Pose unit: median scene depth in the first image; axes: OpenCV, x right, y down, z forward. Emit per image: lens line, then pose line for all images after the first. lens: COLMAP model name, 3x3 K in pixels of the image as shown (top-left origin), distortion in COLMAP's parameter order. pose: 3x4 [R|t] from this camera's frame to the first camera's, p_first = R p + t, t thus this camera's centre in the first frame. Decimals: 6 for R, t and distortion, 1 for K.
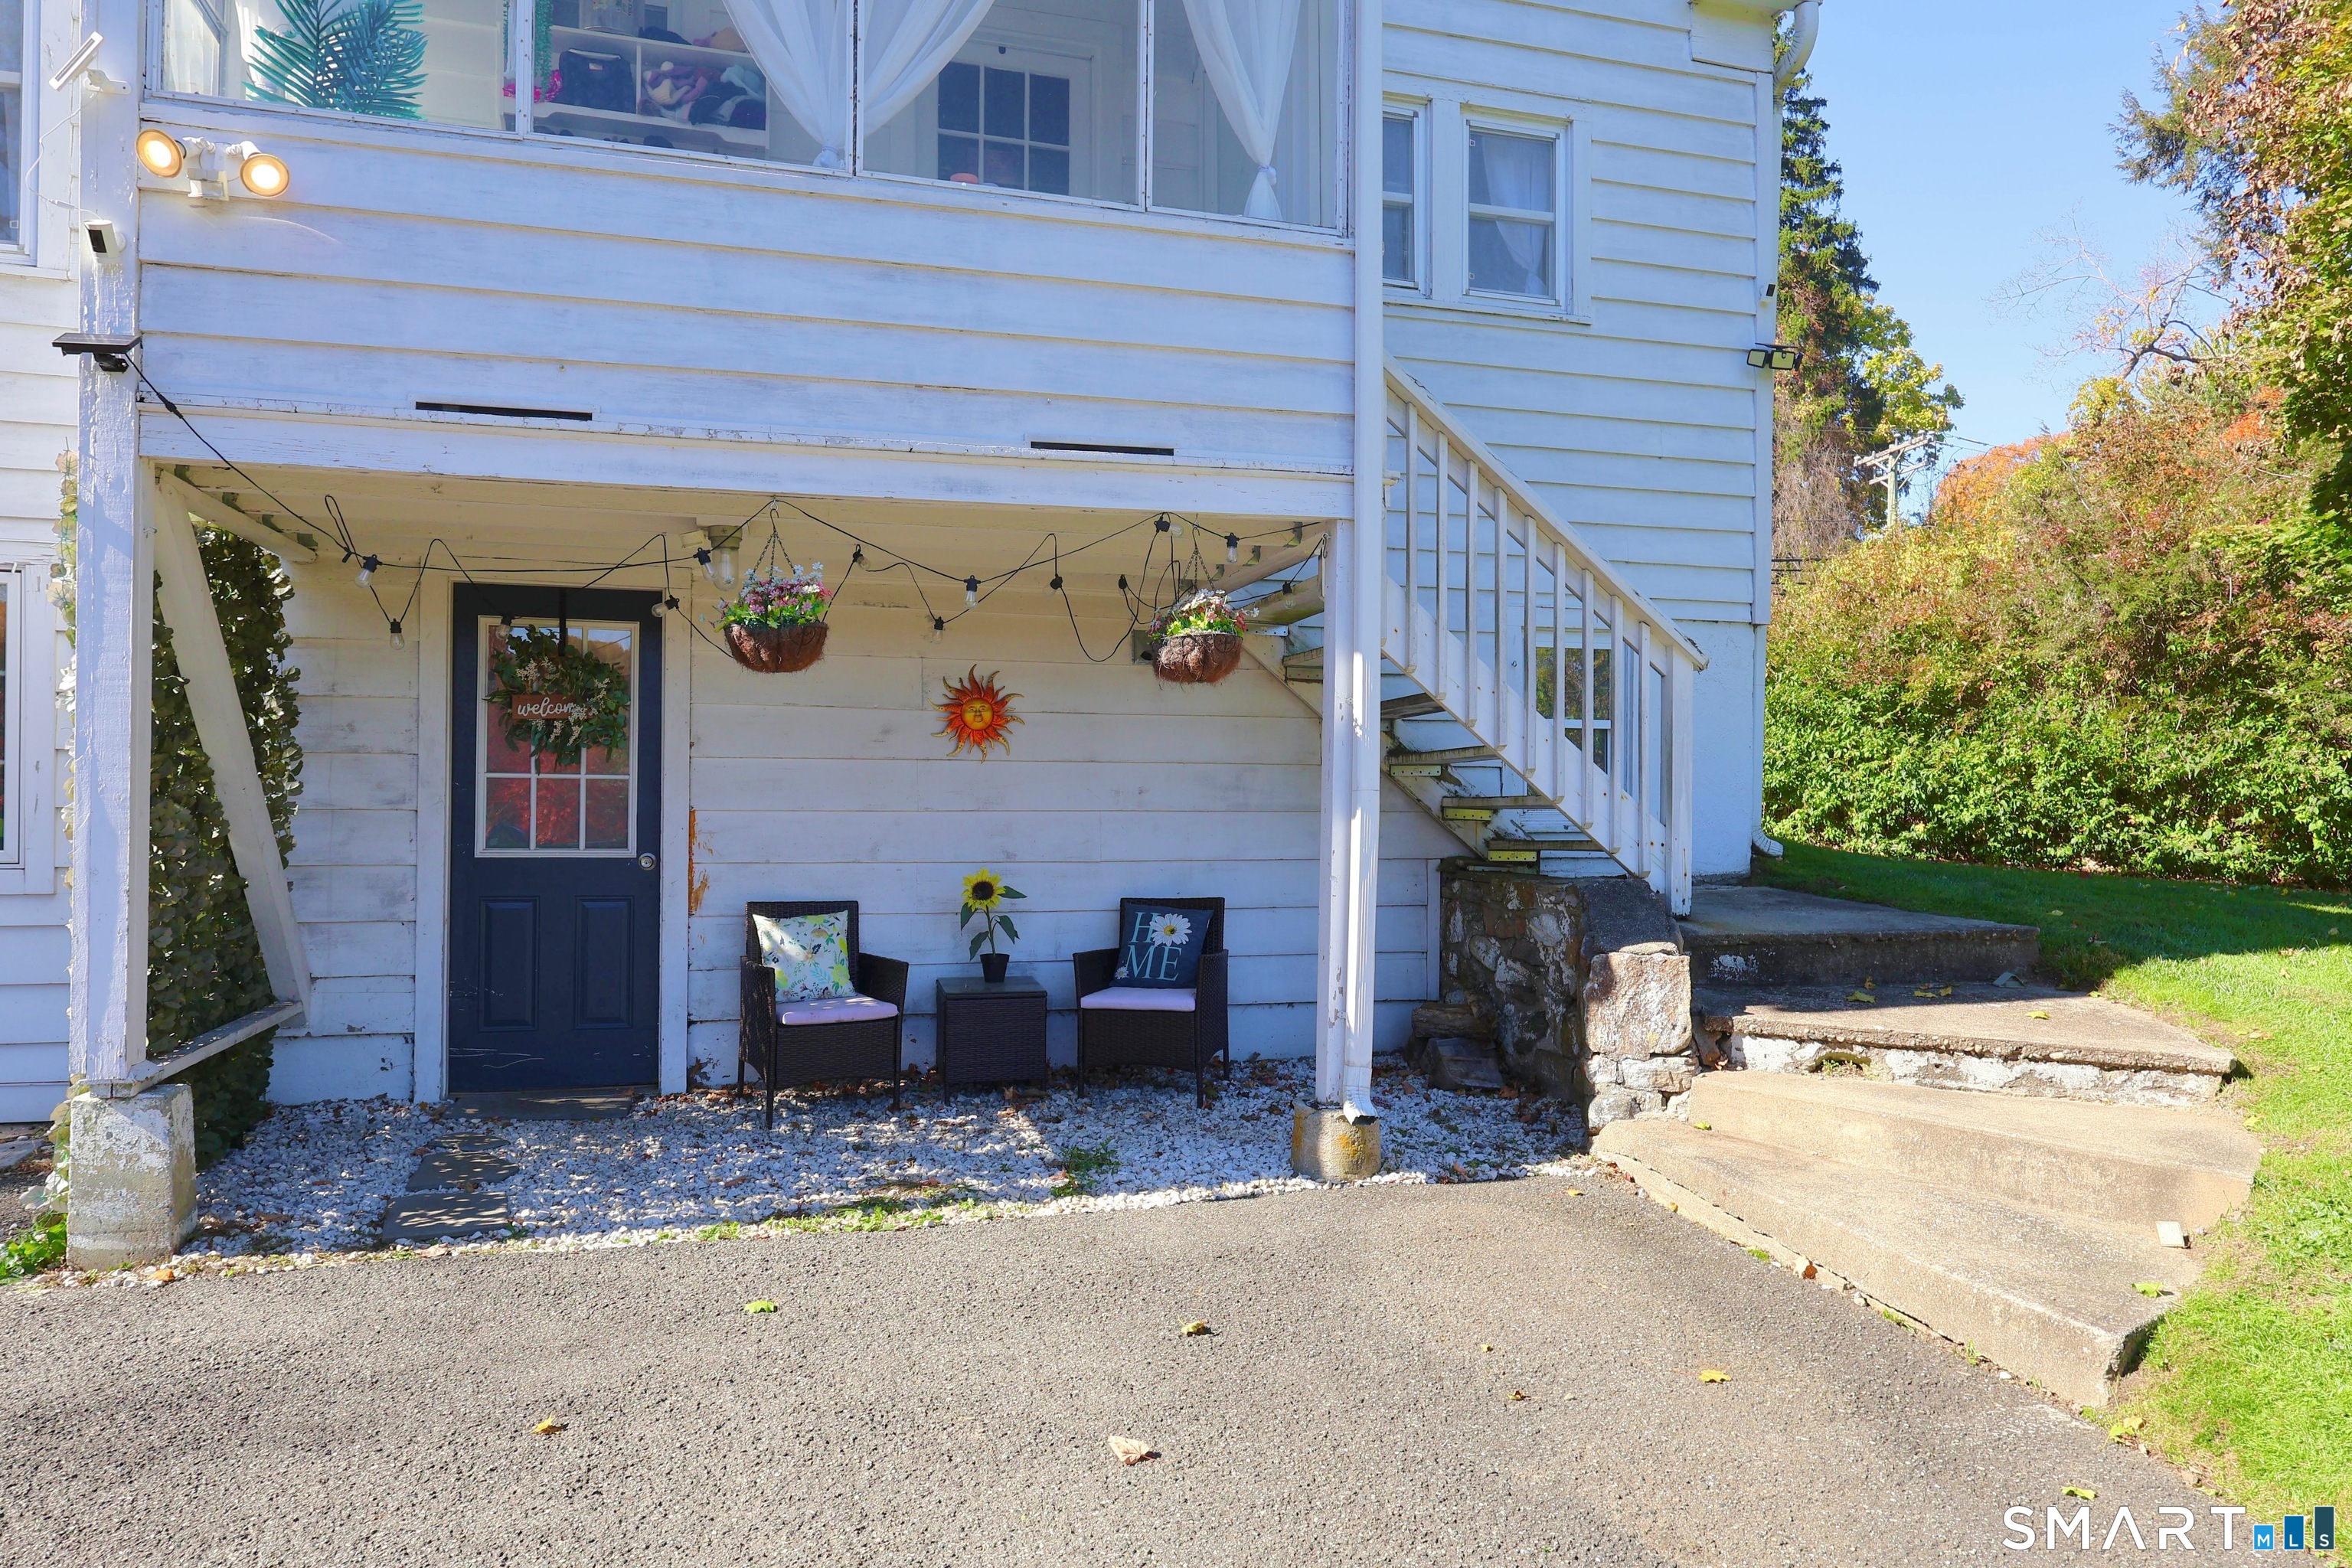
lens RADIAL K [[1477.3, 0, 1162.8], [0, 1477.3, 790.7], [0, 0, 1]] dist [-0.002536, 0.000107]
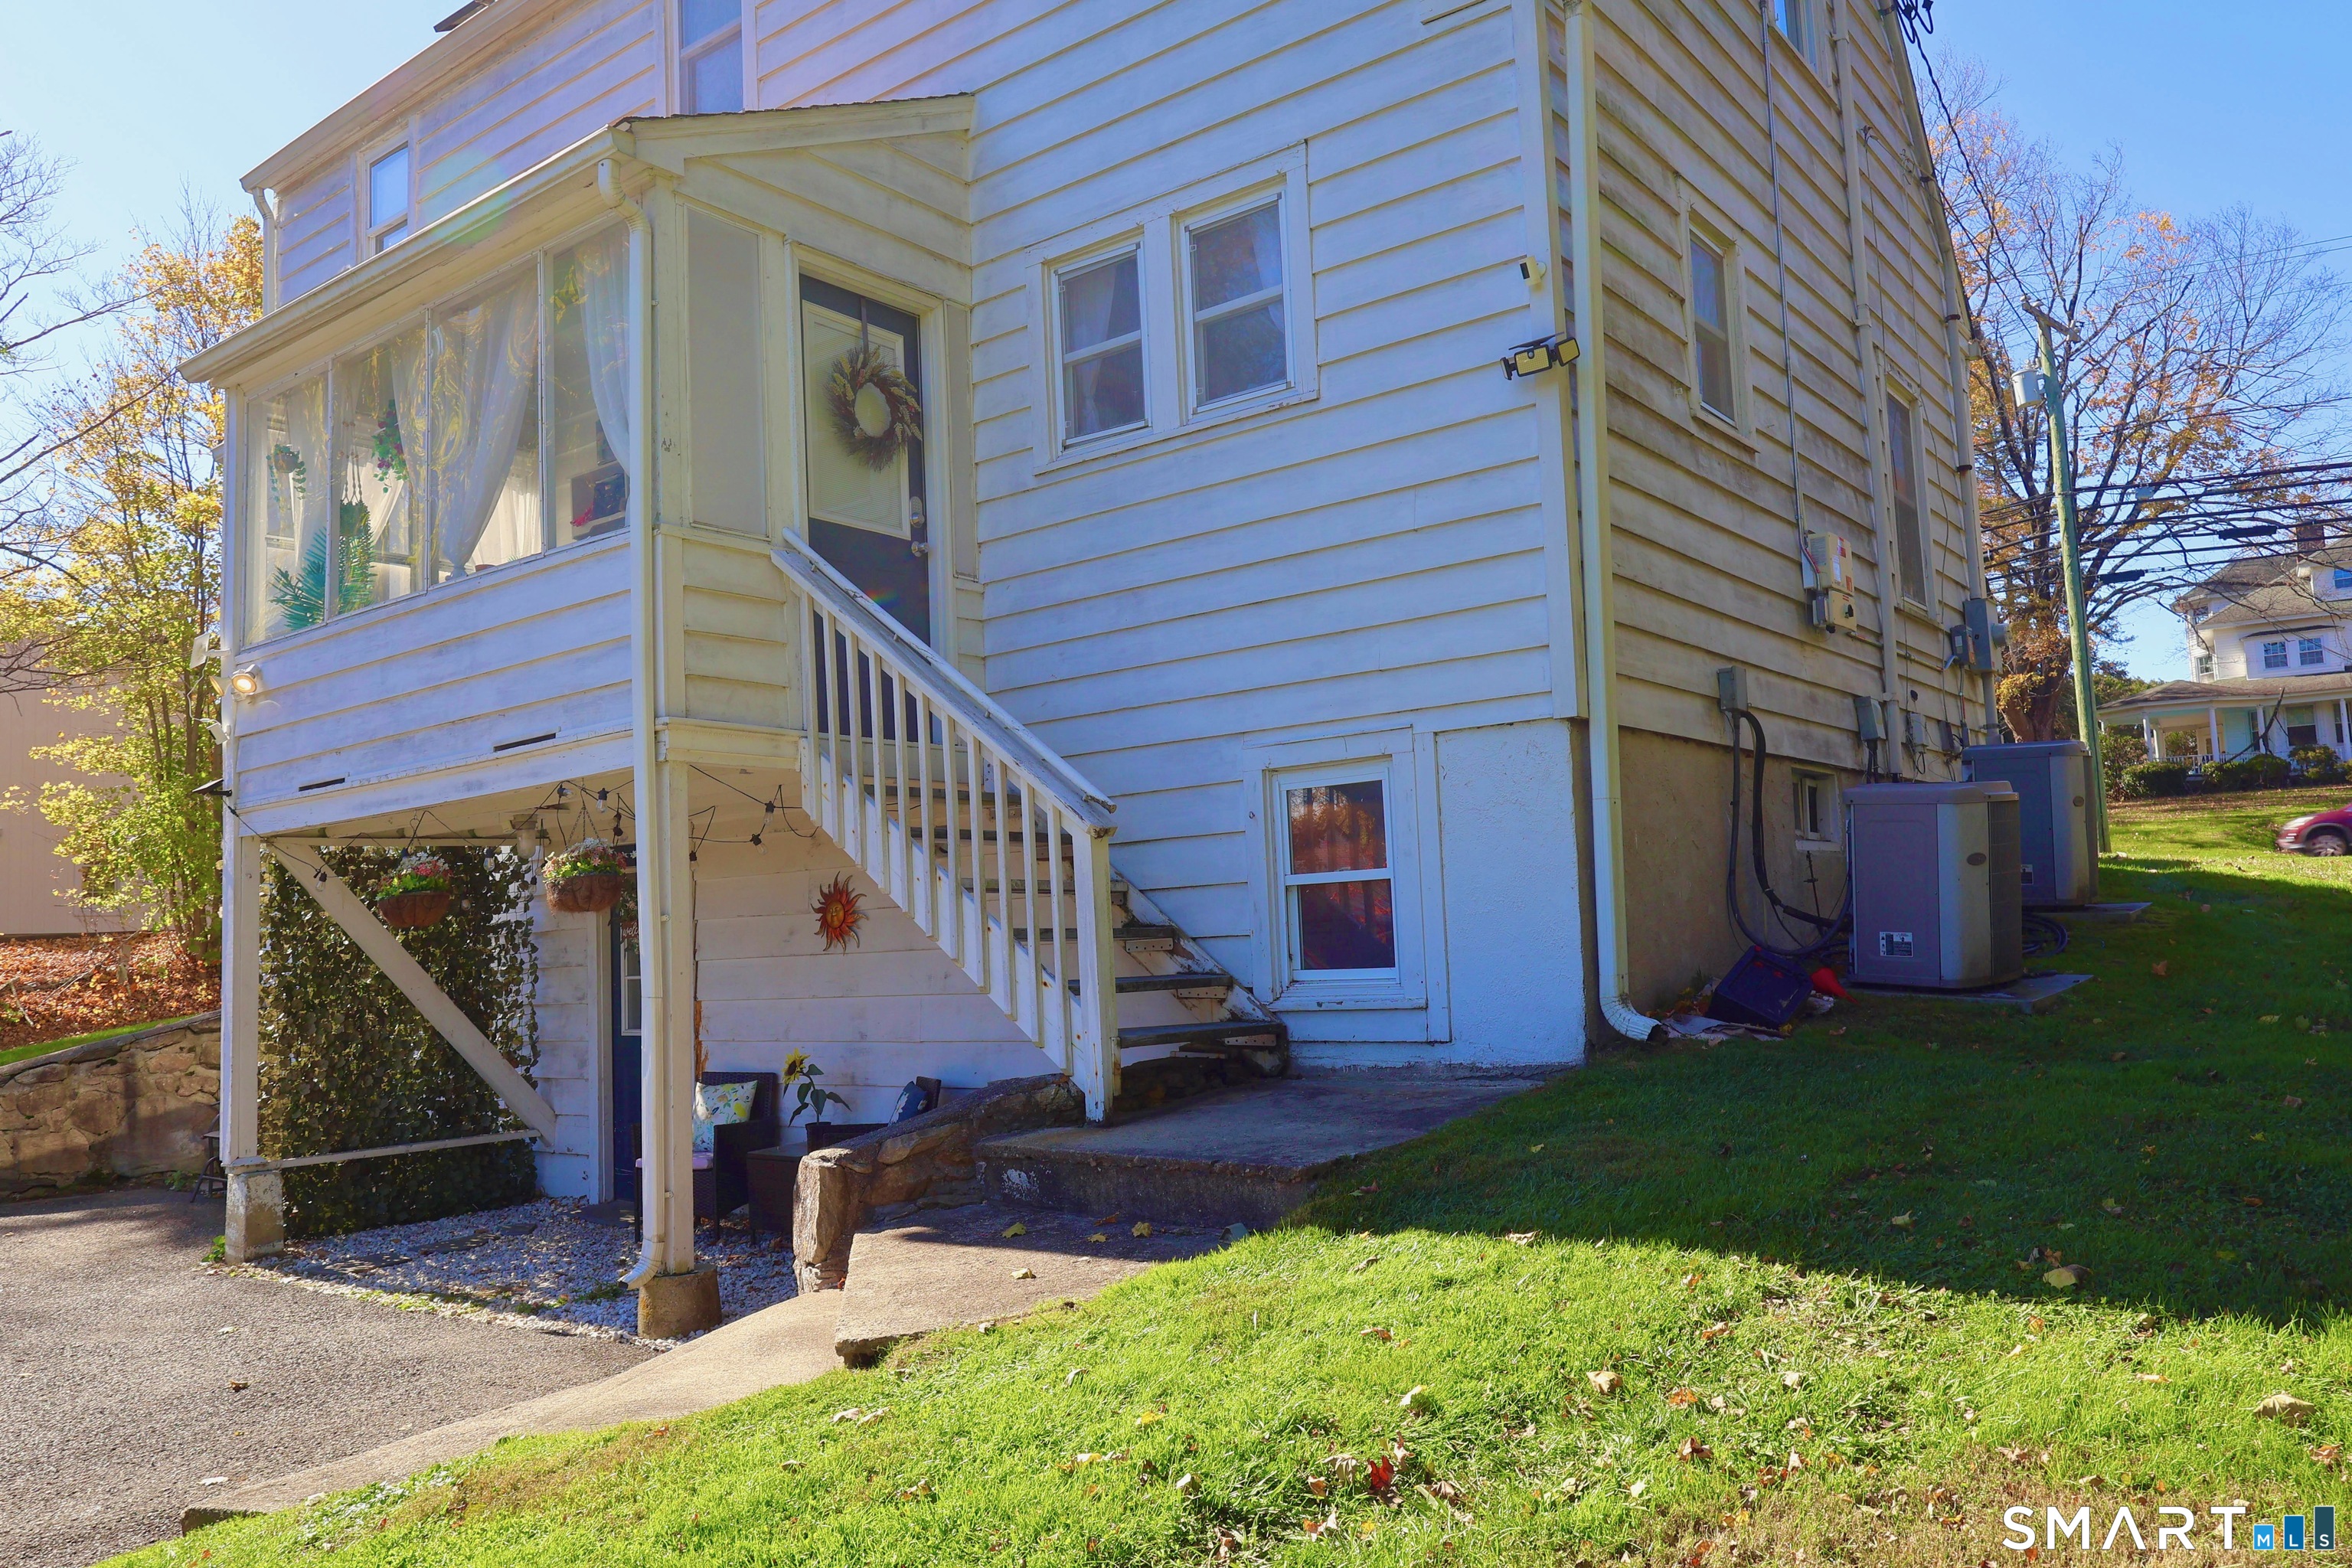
lens RADIAL K [[1705.5, 0, 1174.0], [0, 1705.5, 783.8], [0, 0, 1]] dist [0.001287, 0.003603]
pose [[0.588240, -0.104424, -0.801916, 1.211518], [0.053720, 0.994483, -0.090094, -0.019890], [0.806900, 0.009918, 0.590604, 0.446489]]
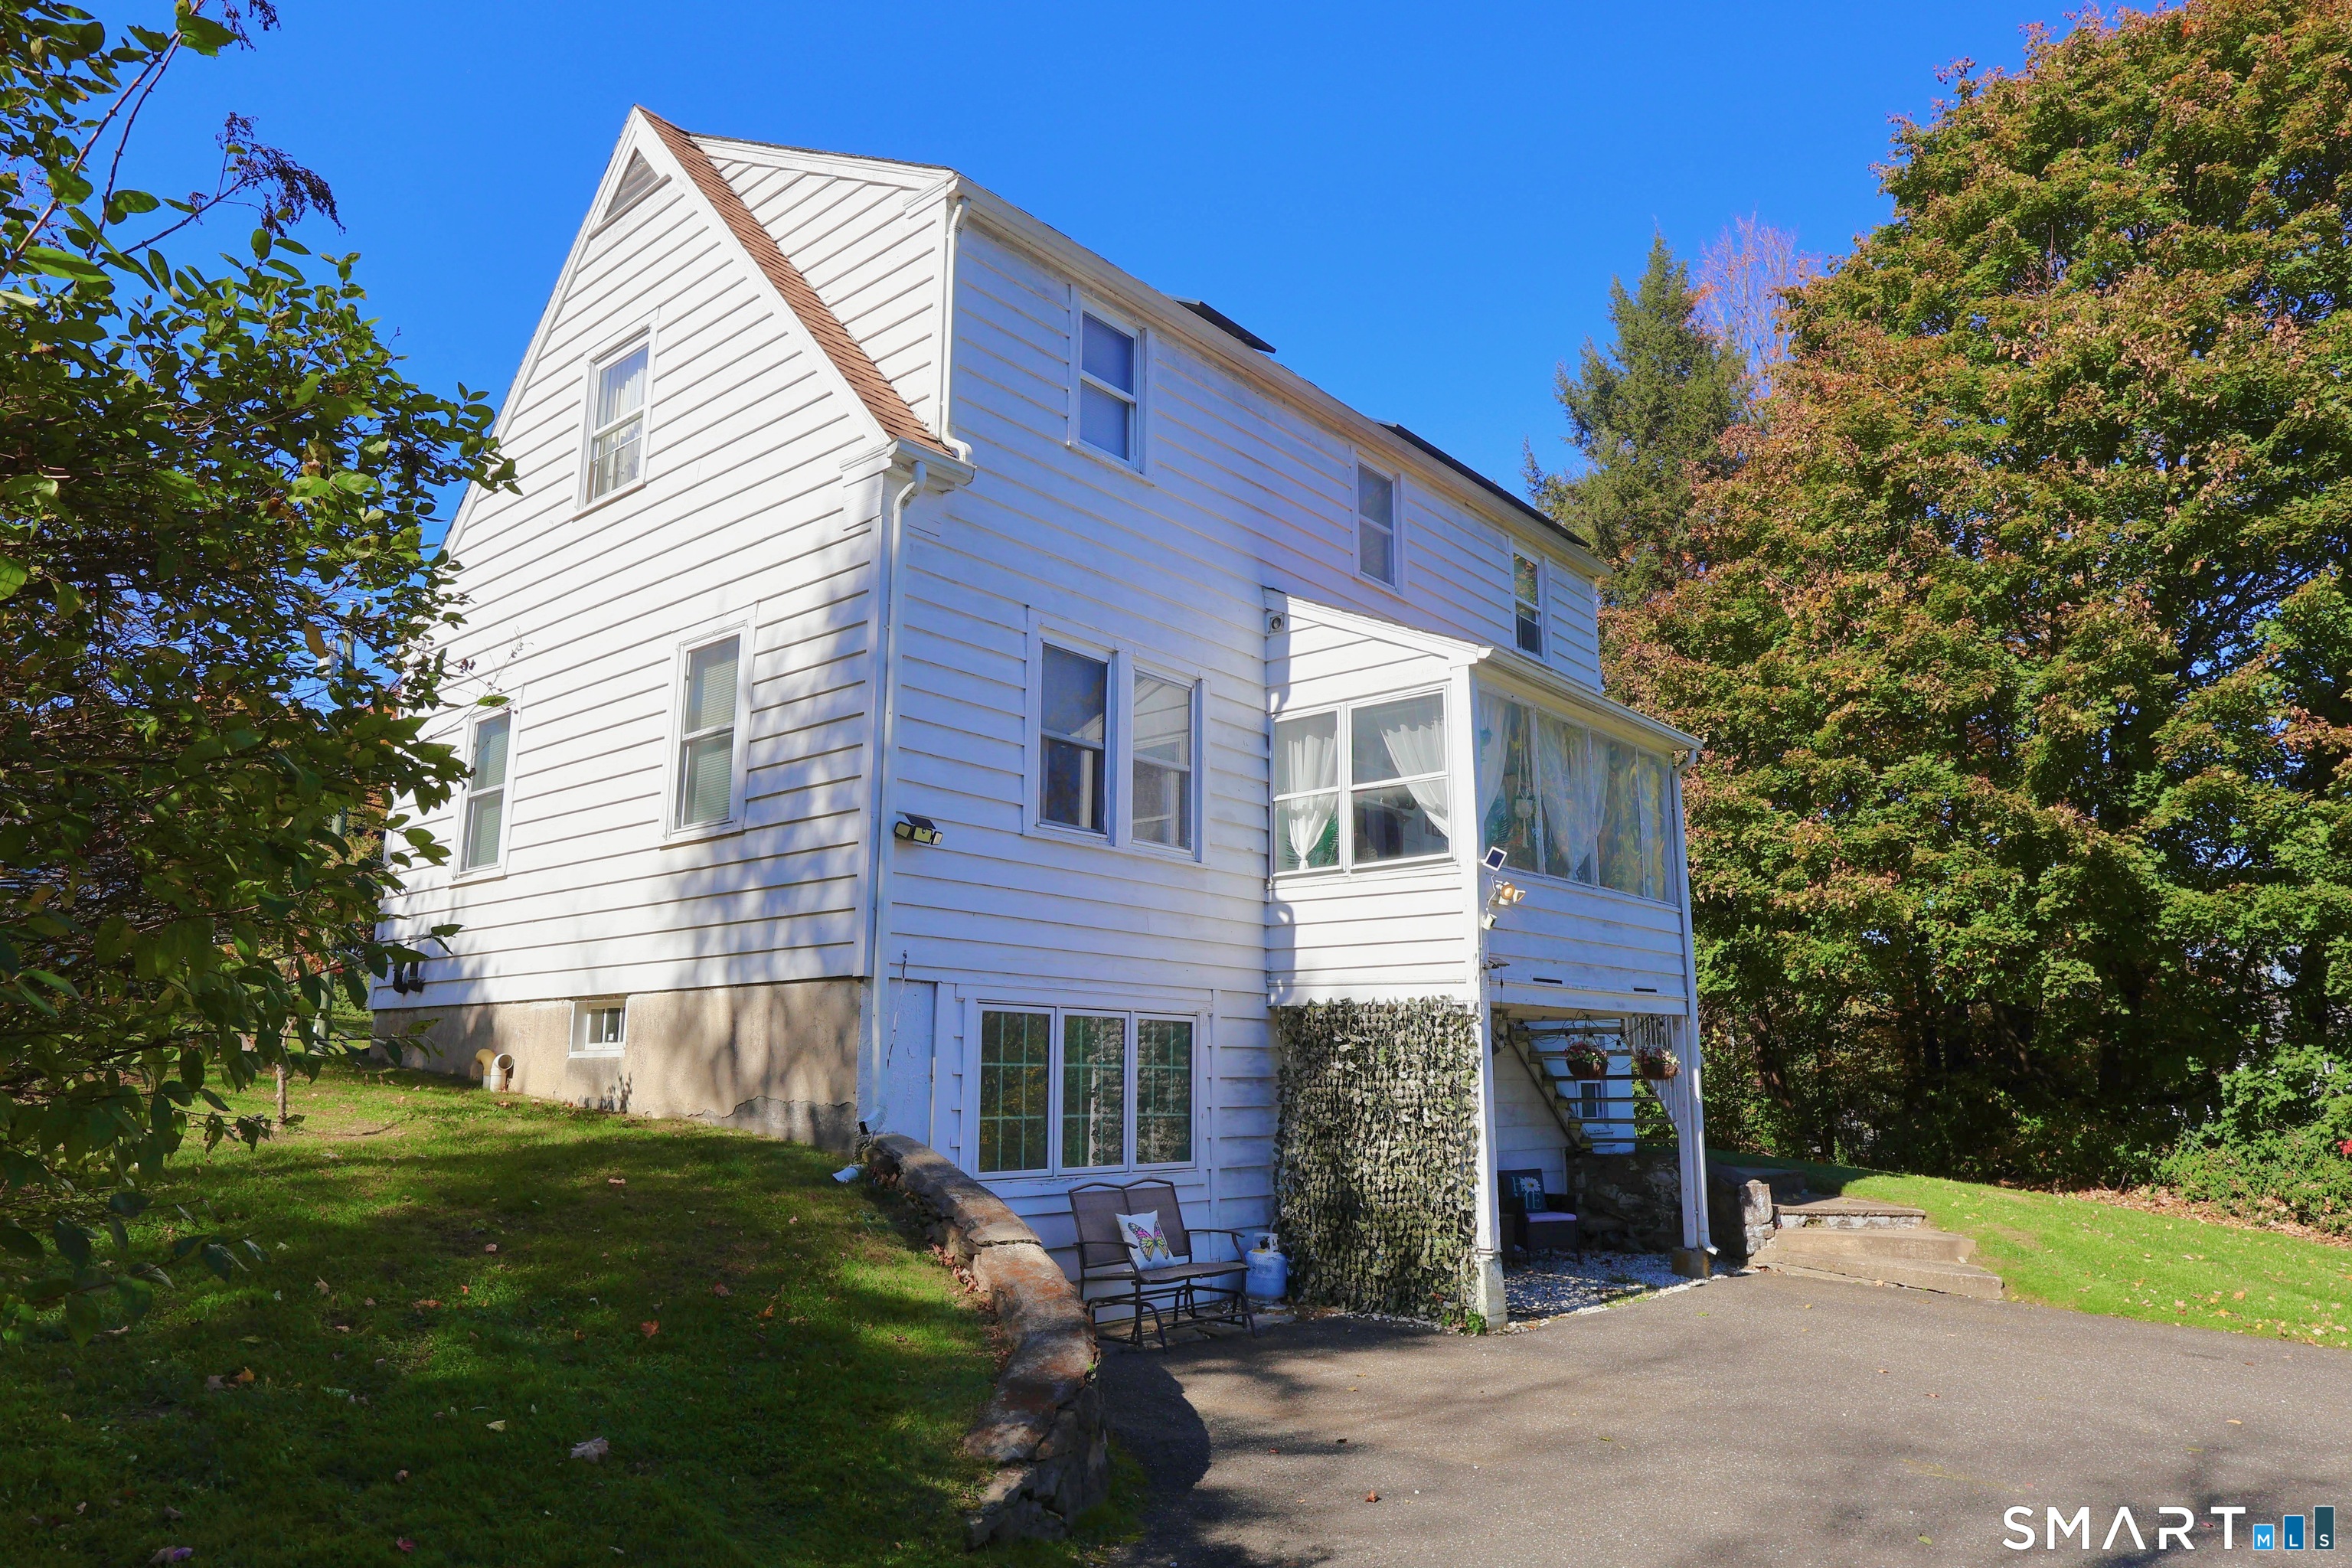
lens RADIAL K [[1477.3, 0, 1177.5], [0, 1477.3, 782.4], [0, 0, 1]] dist [-0.002536, 0.000107]
pose [[0.835227, 0.109201, 0.538954, -1.750600], [-0.005625, 0.981730, -0.190197, -0.073402], [-0.549877, 0.155826, 0.820581, -0.599279]]
